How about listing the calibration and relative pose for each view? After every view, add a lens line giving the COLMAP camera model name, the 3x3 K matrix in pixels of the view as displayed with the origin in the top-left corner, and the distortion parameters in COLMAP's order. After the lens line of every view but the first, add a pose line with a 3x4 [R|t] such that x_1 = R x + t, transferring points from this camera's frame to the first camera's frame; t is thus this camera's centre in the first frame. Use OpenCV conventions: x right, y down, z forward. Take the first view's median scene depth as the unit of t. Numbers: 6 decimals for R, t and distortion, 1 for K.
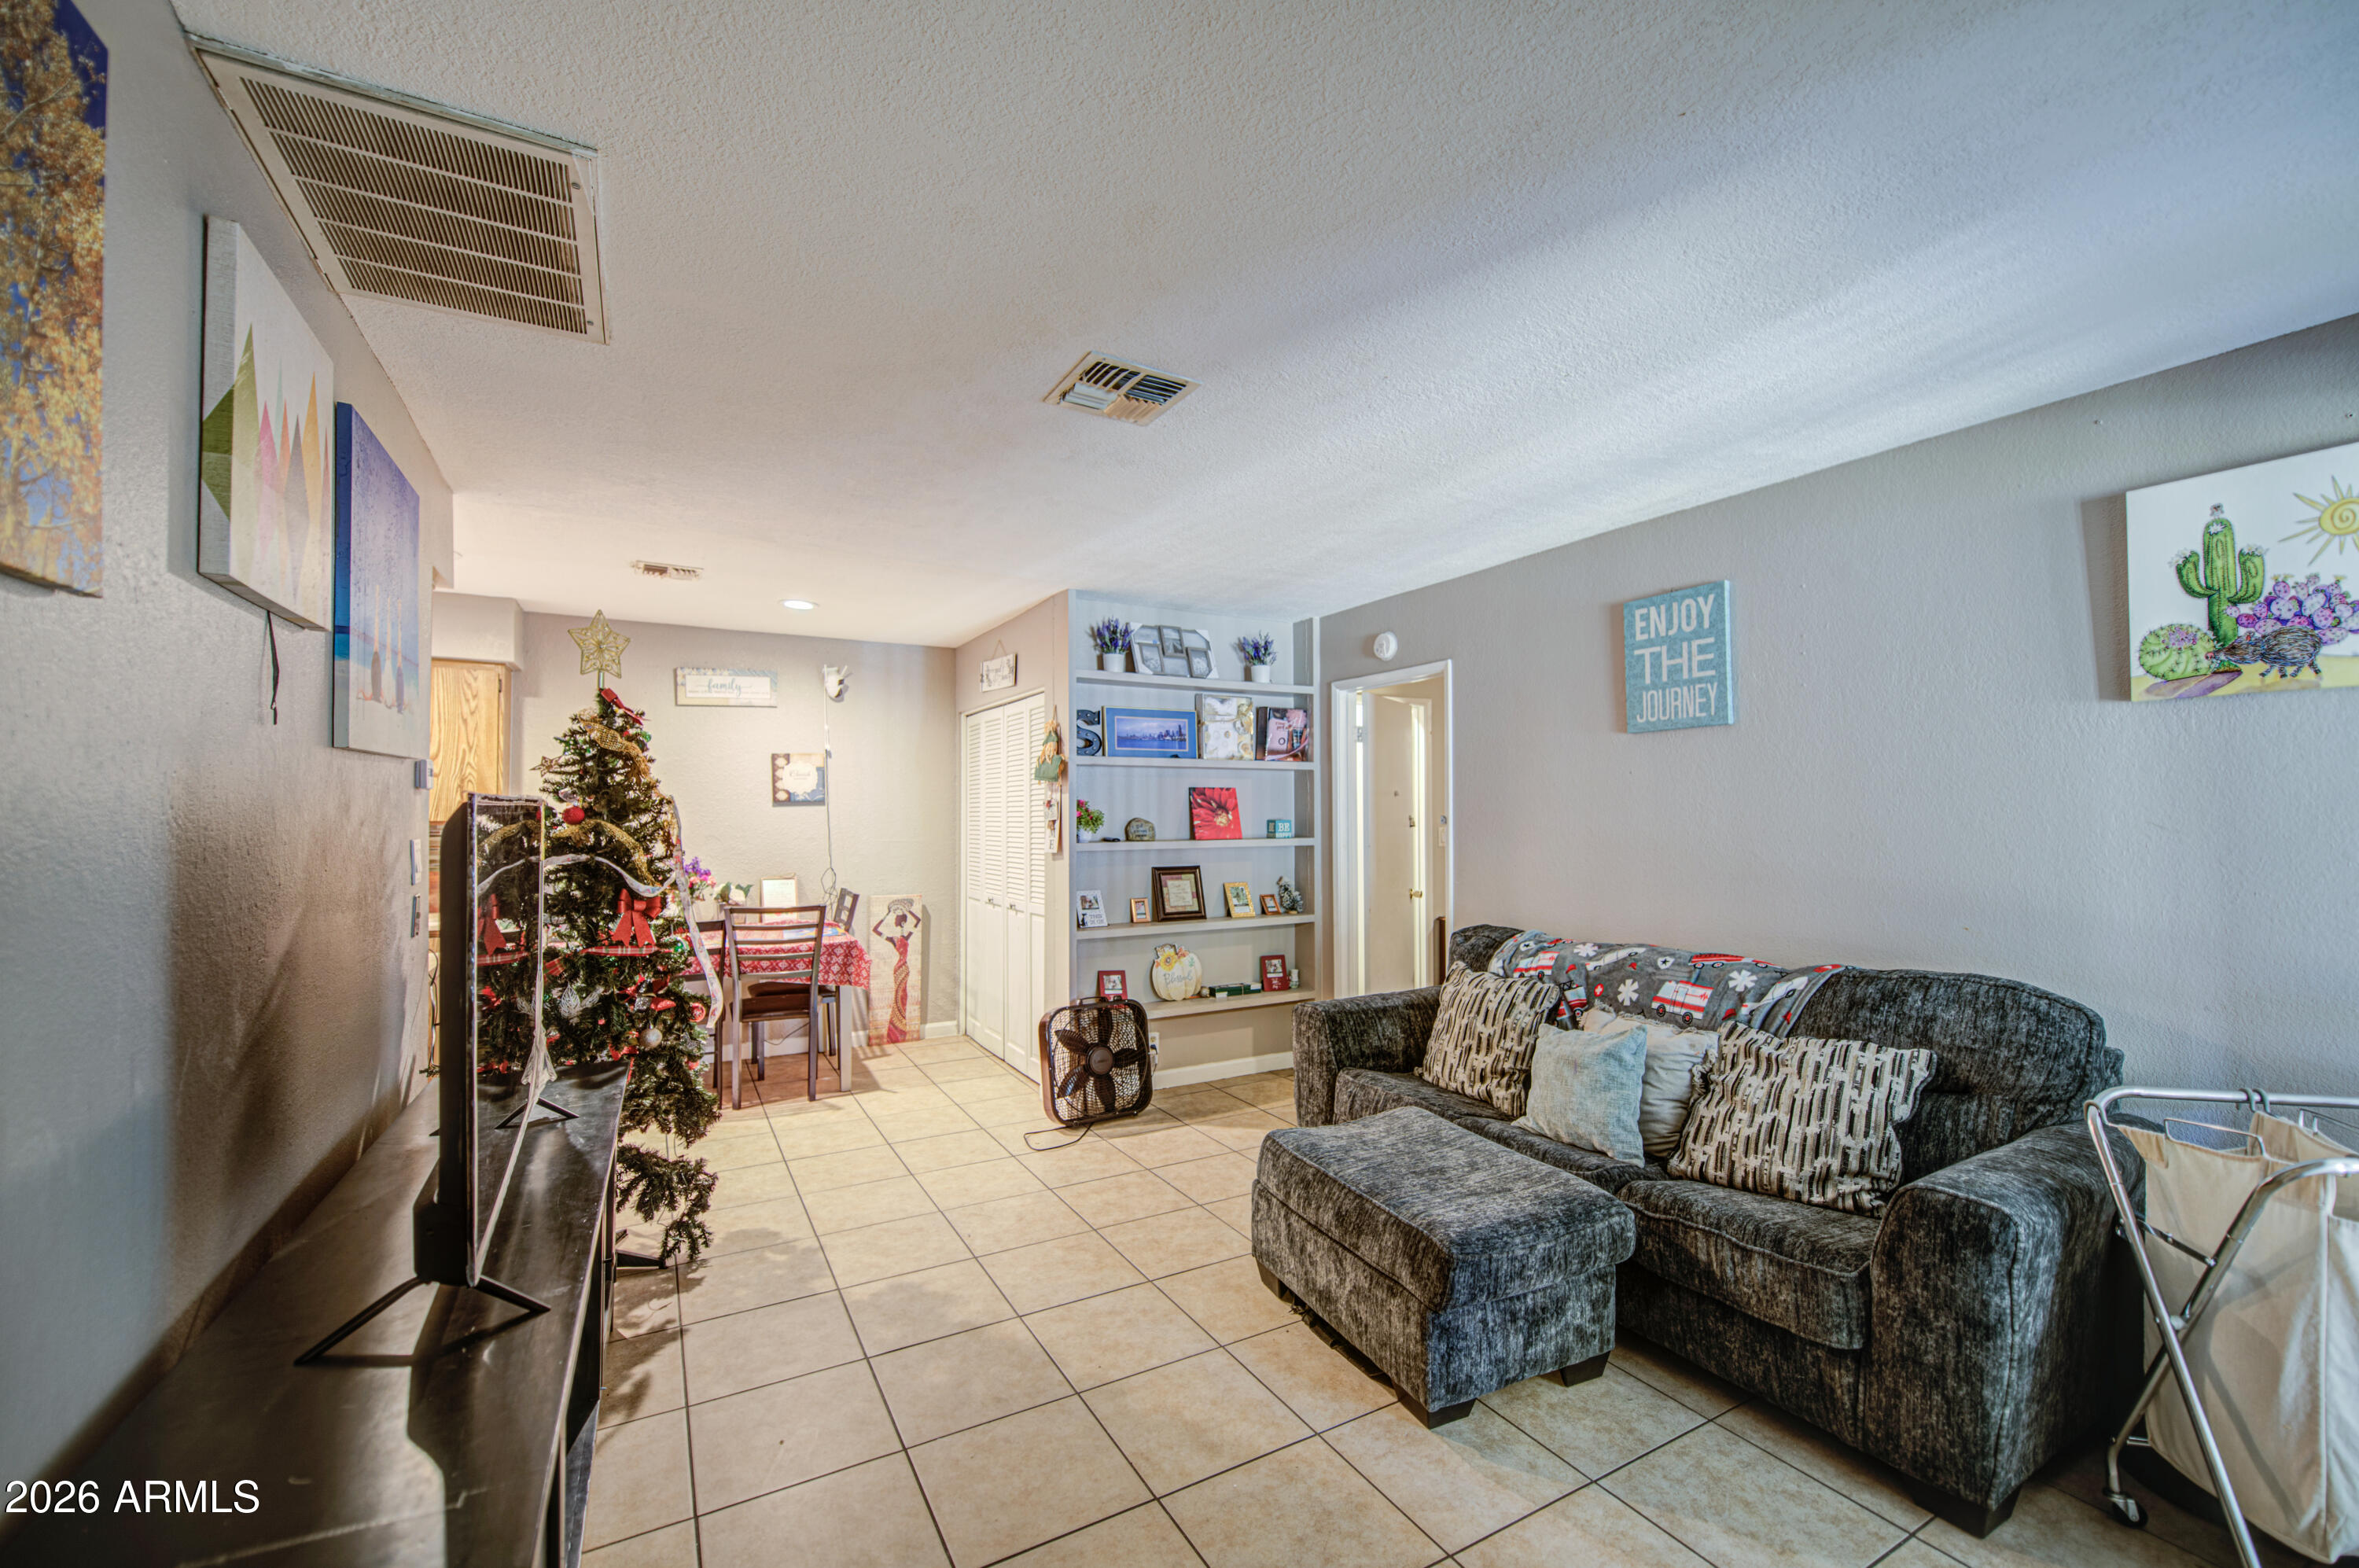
lens RADIAL K [[977.1, 0, 1186.2], [0, 977.1, 806.8], [0, 0, 1]] dist [-0.000245, -0.000824]
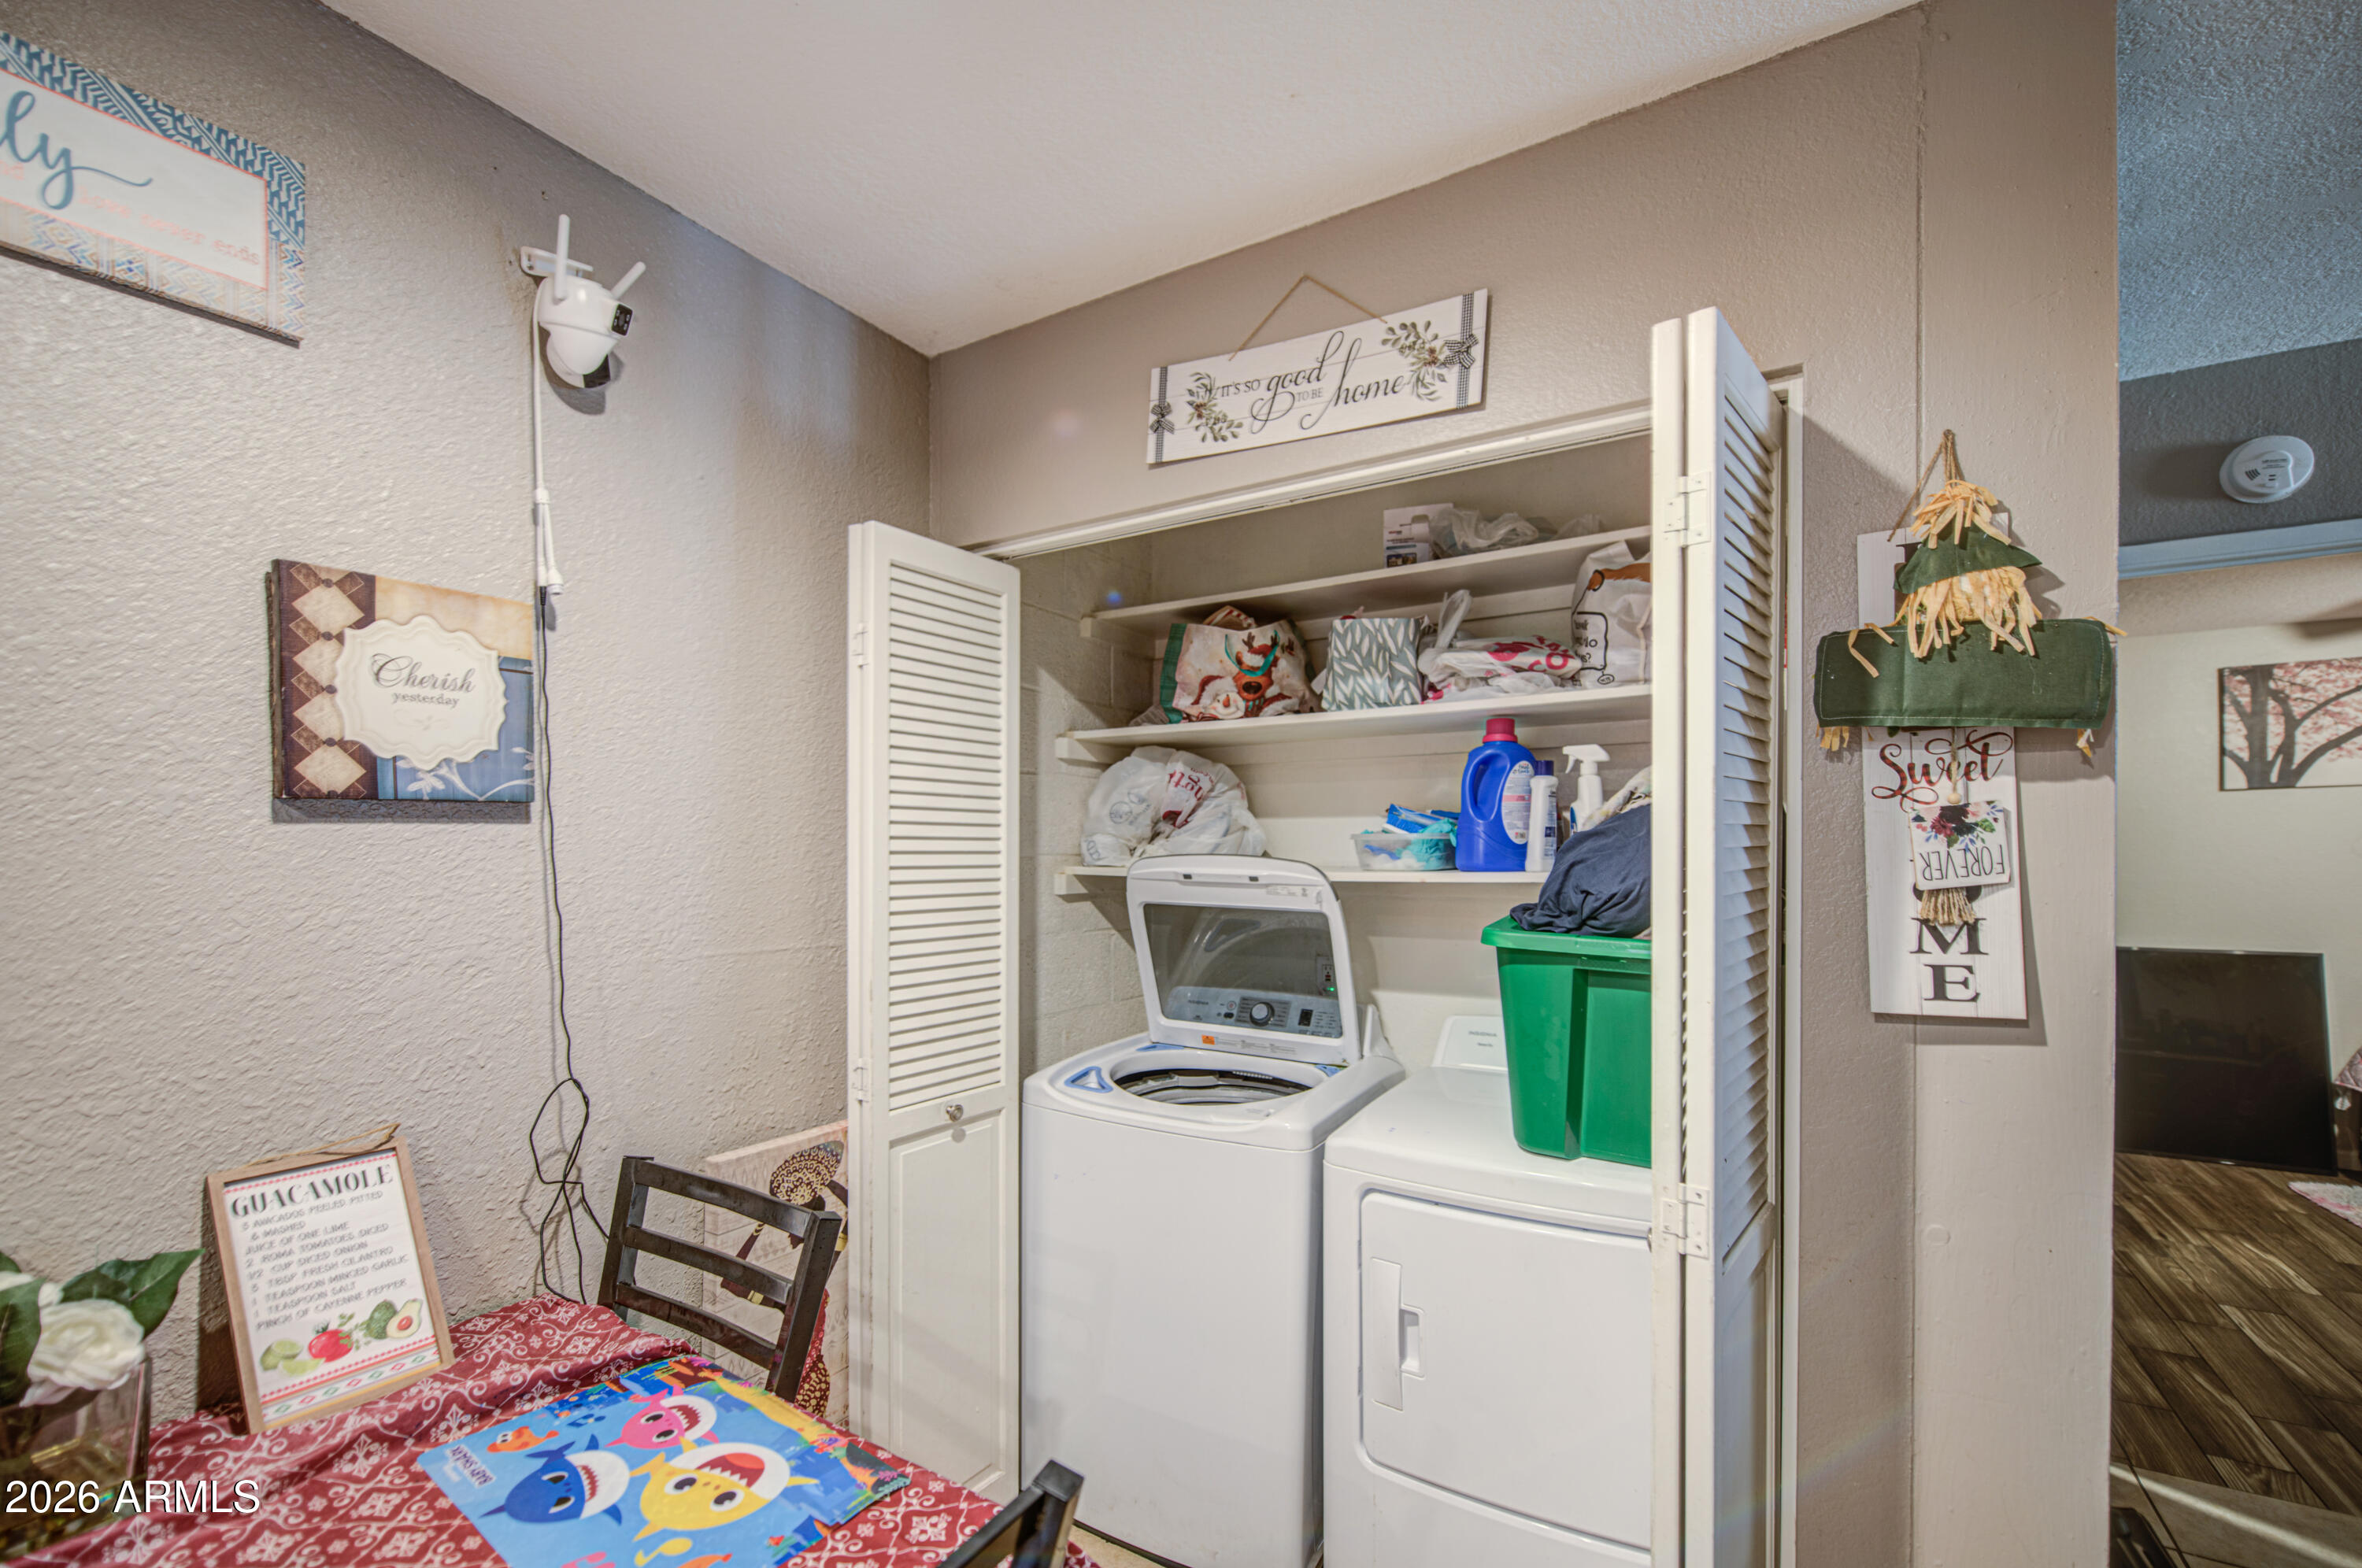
lens RADIAL K [[978.2, 0, 1168.8], [0, 978.2, 857.2], [0, 0, 1]] dist [-0.000245, -0.000824]
pose [[0.868336, 0.001512, 0.495973, -0.359449], [-0.007613, 0.999918, 0.010280, 0.003945], [-0.495917, -0.012702, 0.868277, 0.723446]]
